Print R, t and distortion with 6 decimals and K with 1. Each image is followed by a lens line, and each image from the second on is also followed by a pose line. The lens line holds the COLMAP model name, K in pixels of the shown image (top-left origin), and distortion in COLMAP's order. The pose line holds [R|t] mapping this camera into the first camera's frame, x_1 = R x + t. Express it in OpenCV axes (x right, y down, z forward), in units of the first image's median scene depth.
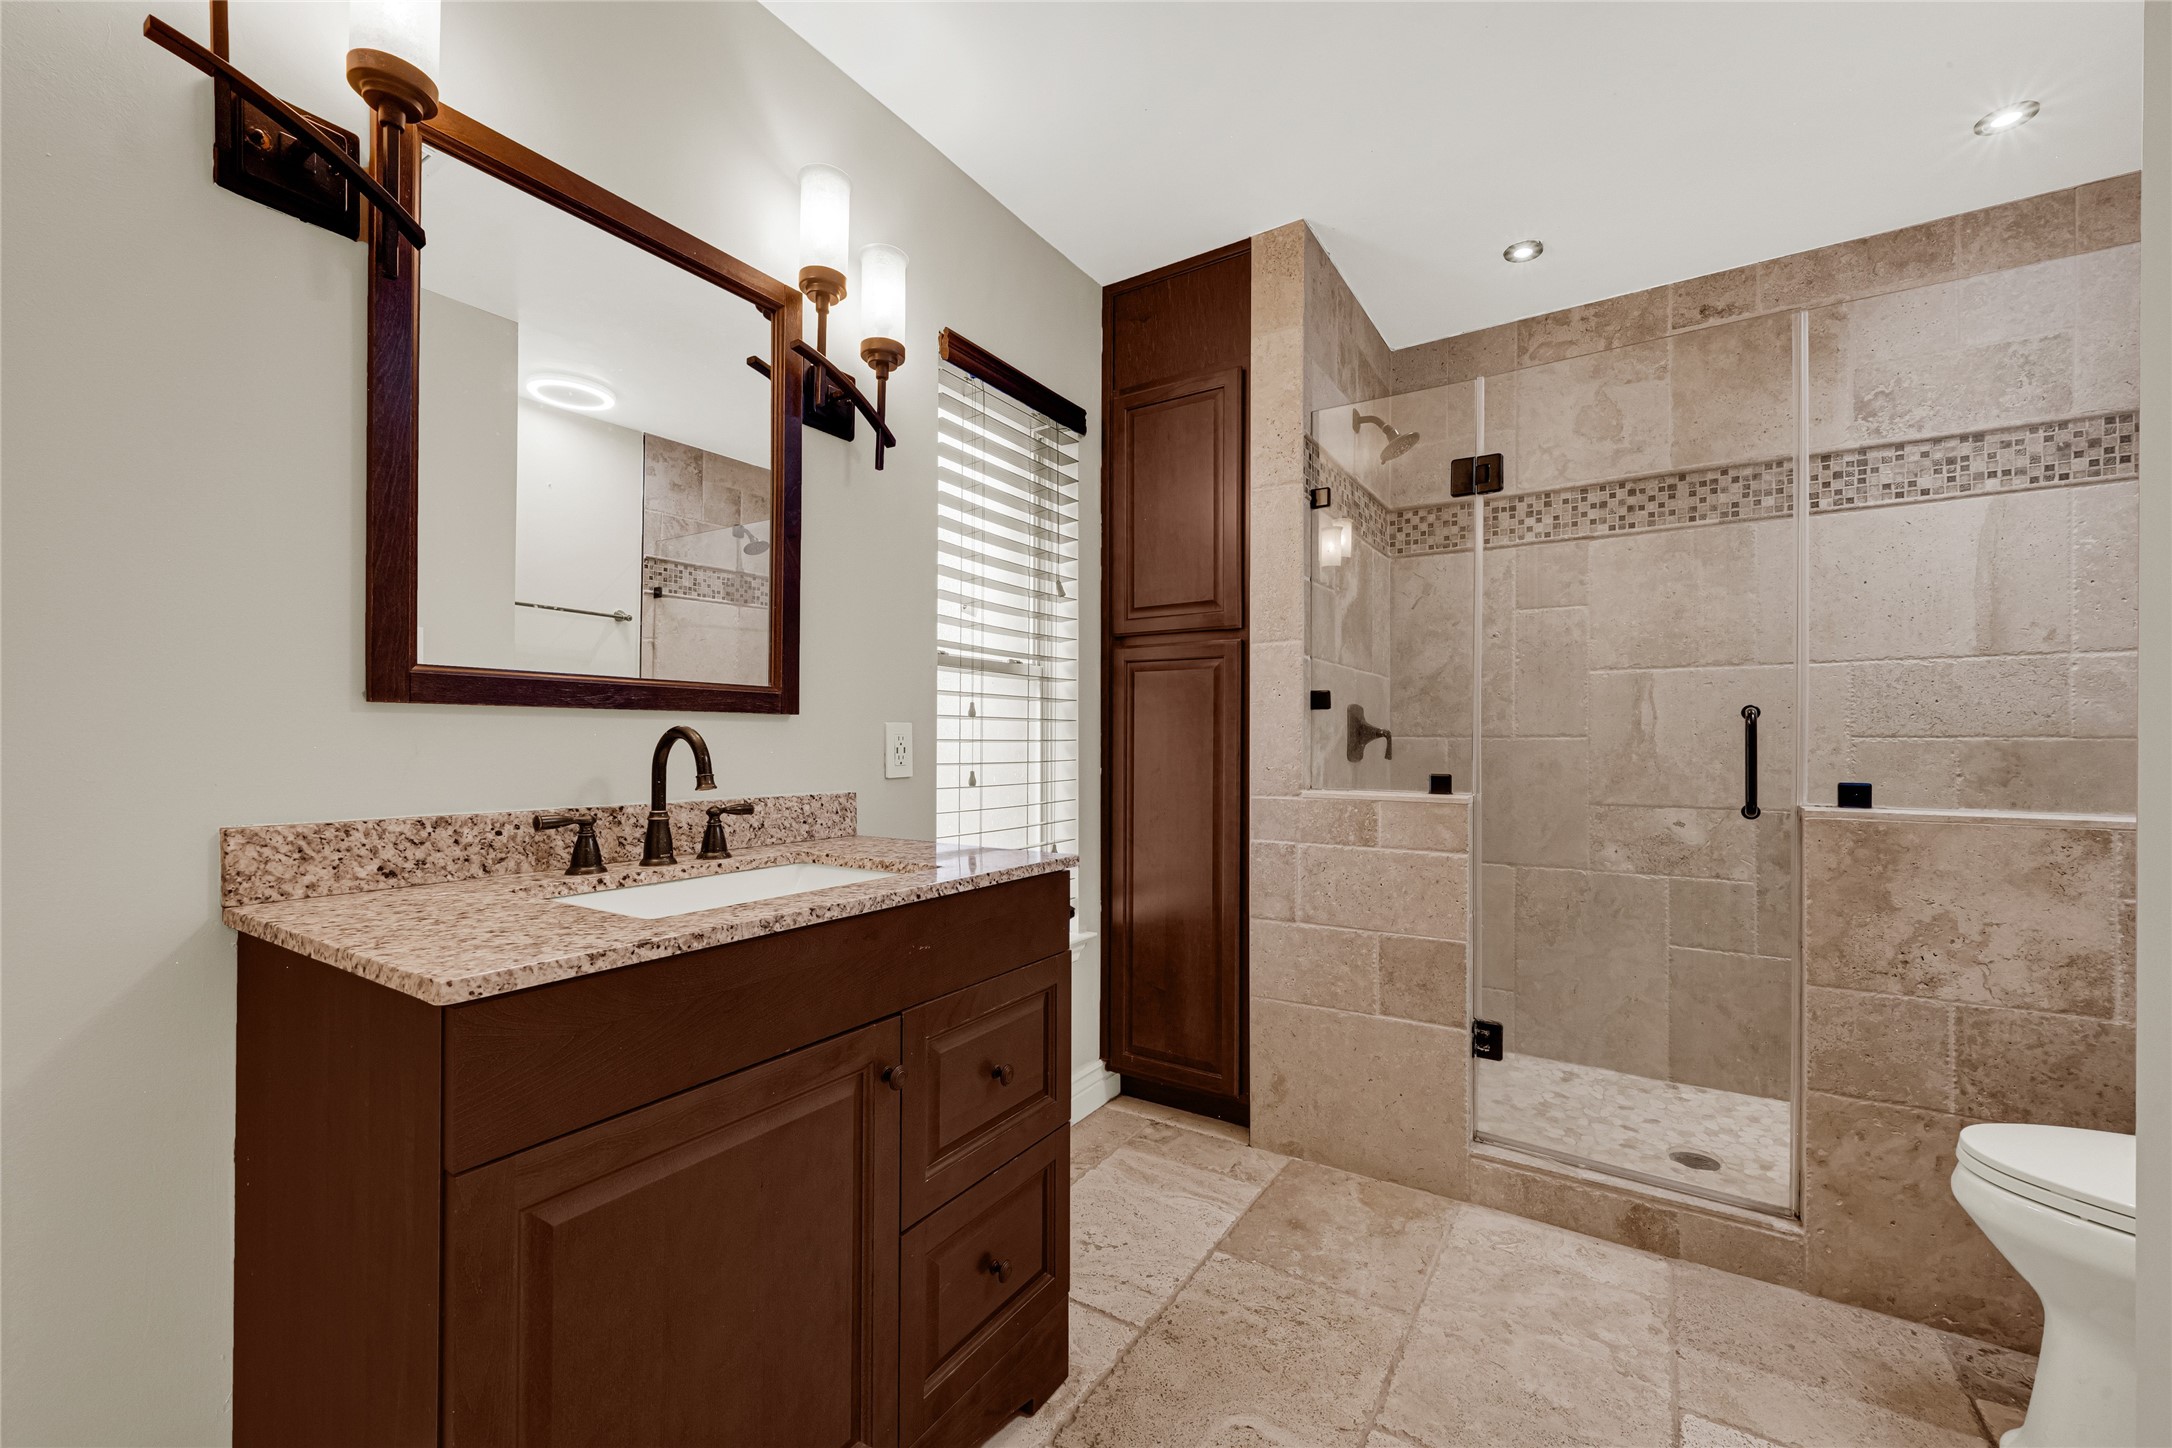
lens RADIAL K [[865.8, 0, 1085.3], [0, 865.8, 735.7], [0, 0, 1]] dist [0.001209, 0.000080]
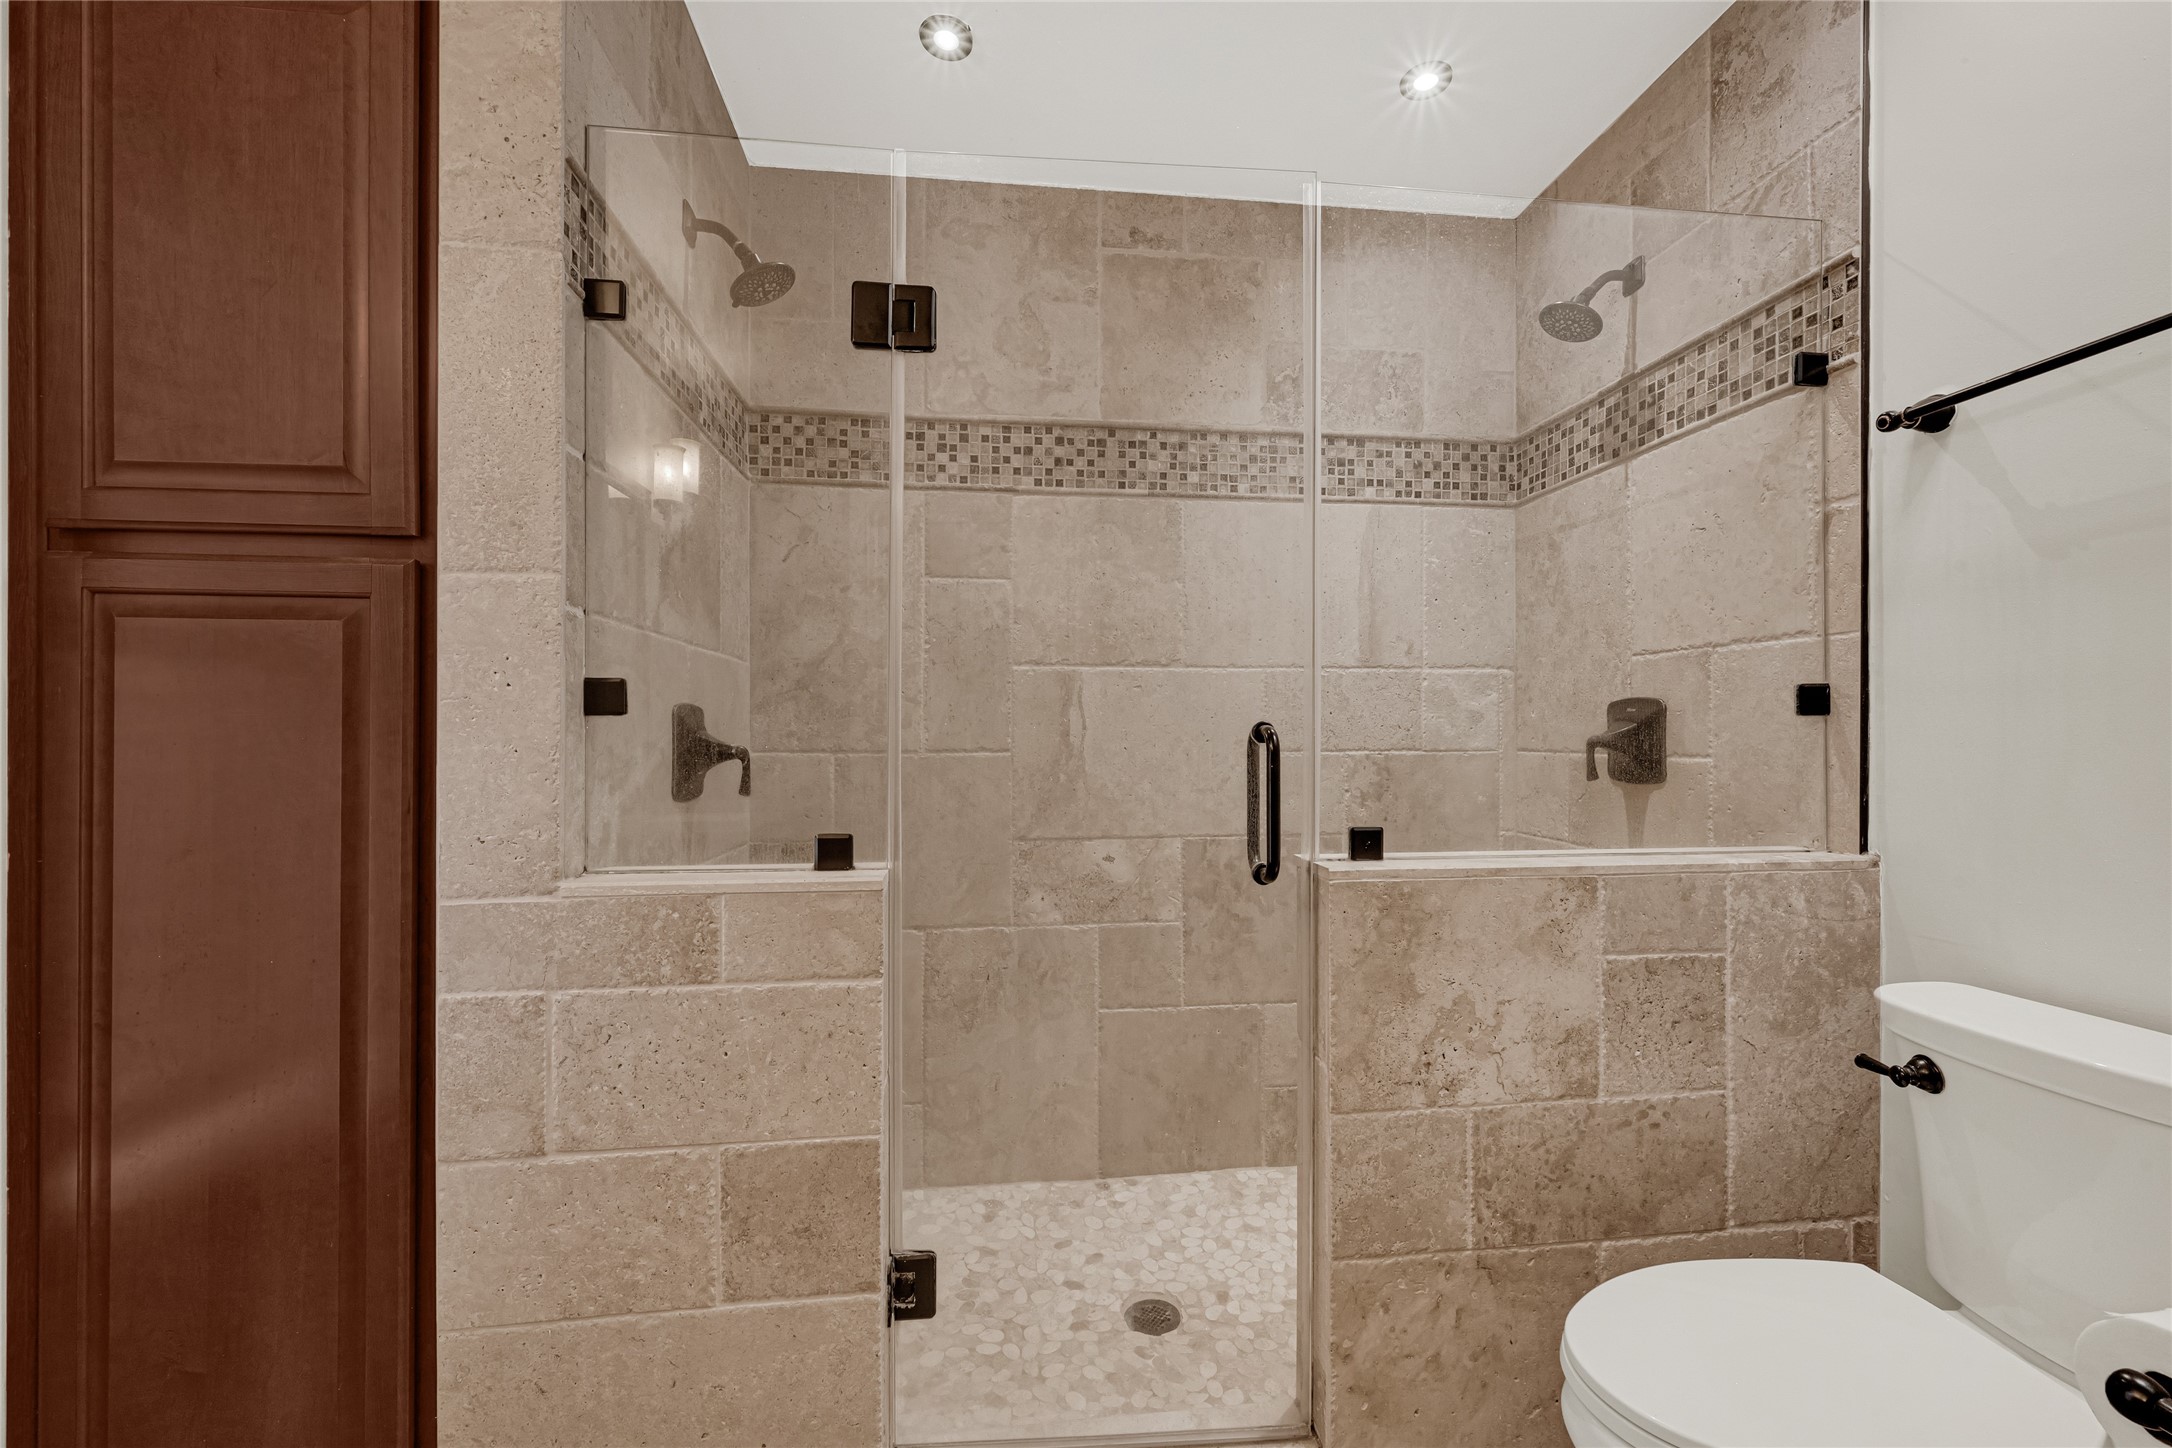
lens RADIAL K [[865.8, 0, 1085.6], [0, 865.8, 730.7], [0, 0, 1]] dist [0.001209, 0.000080]
pose [[0.765684, -0.002181, 0.643213, 0.160167], [-0.000719, 0.999991, 0.004247, -0.023639], [-0.643217, -0.003714, 0.765675, 0.428587]]
